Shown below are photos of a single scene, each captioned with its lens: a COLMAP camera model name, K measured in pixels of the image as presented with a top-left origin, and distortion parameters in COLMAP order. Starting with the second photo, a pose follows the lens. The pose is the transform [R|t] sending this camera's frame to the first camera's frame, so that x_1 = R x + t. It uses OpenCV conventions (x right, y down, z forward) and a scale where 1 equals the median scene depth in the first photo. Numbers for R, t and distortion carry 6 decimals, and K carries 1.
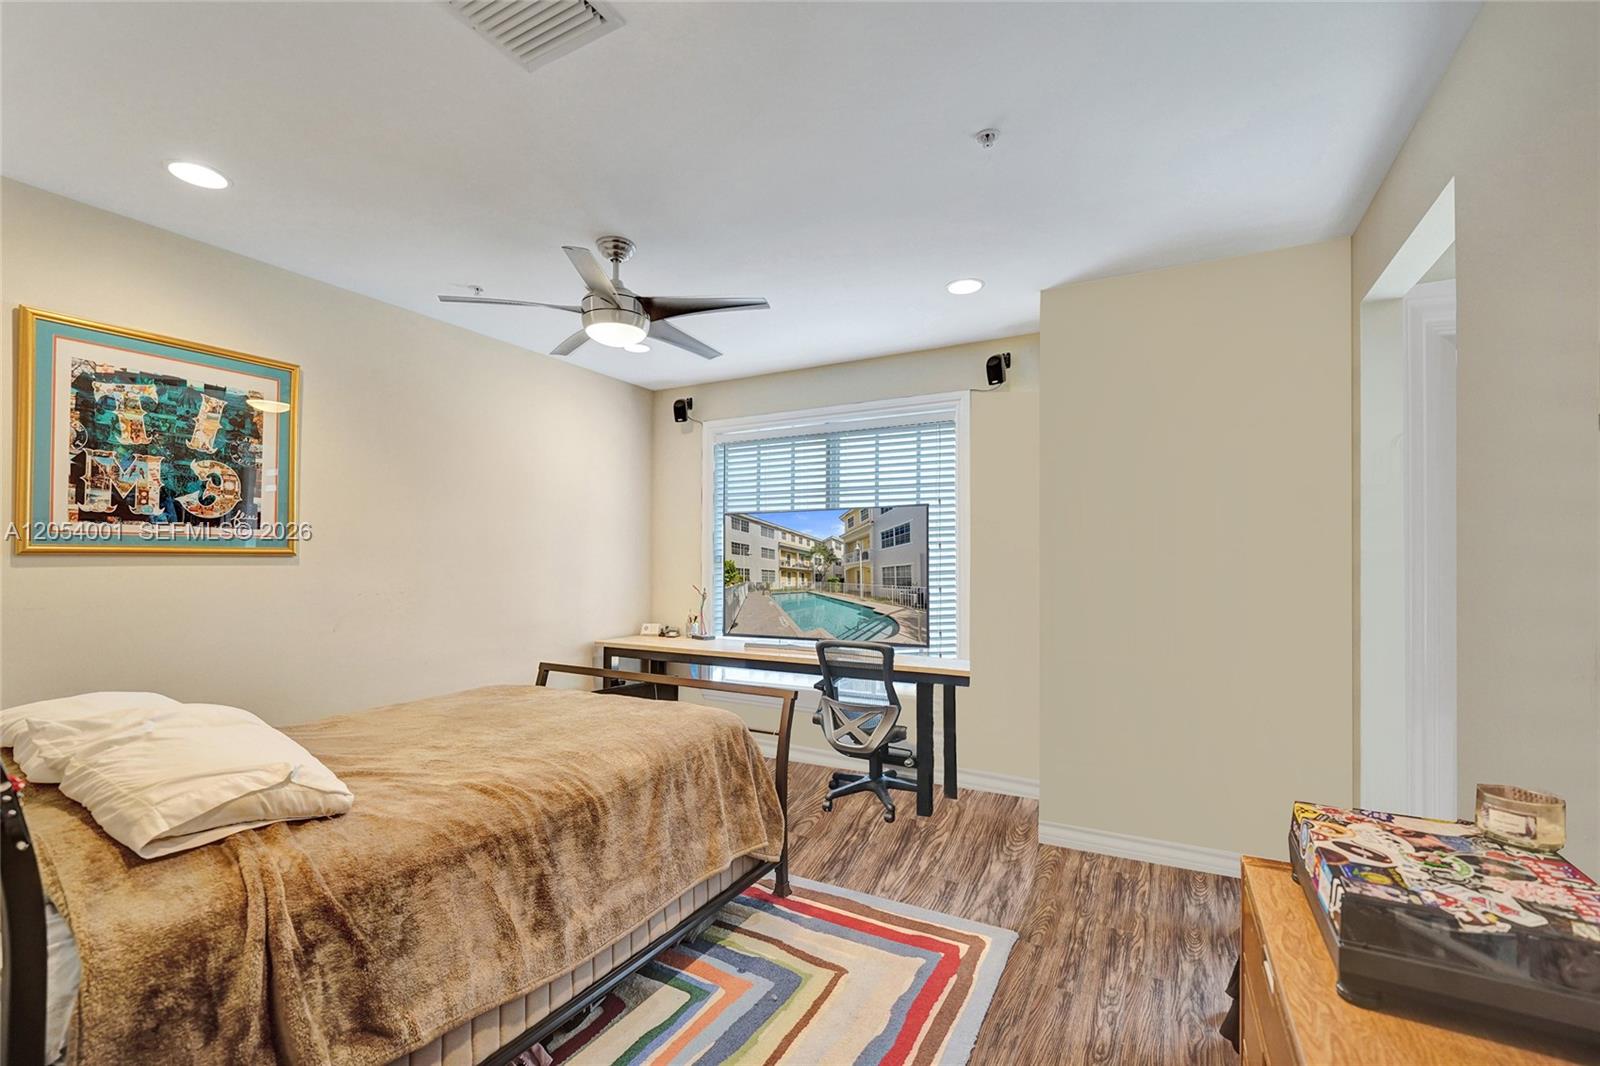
lens RADIAL K [[681.8, 0, 797.7], [0, 681.8, 536.9], [0, 0, 1]] dist [-0.001671, -0.000121]
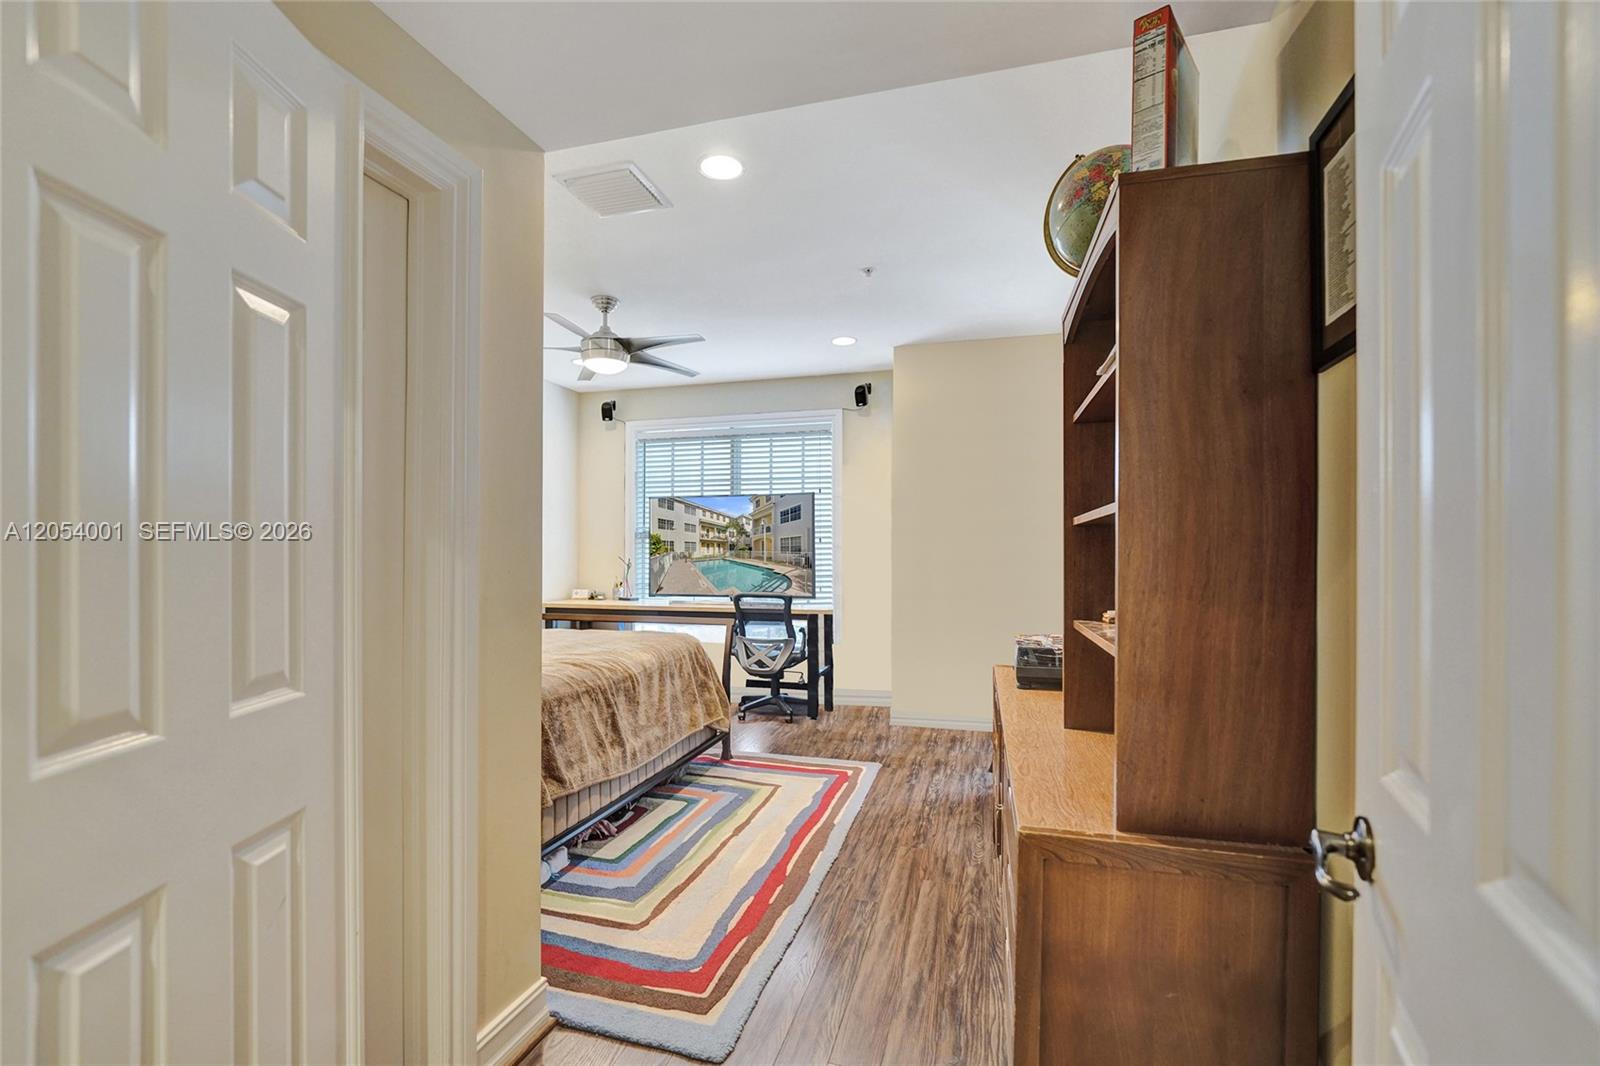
lens RADIAL K [[676.0, 0, 808.7], [0, 676.0, 523.5], [0, 0, 1]] dist [-0.009305, 0.000916]
pose [[0.972123, 0.004683, 0.234425, -0.137246], [-0.004133, 0.999987, -0.002840, 0.018528], [-0.234435, 0.001792, 0.972130, -0.313983]]
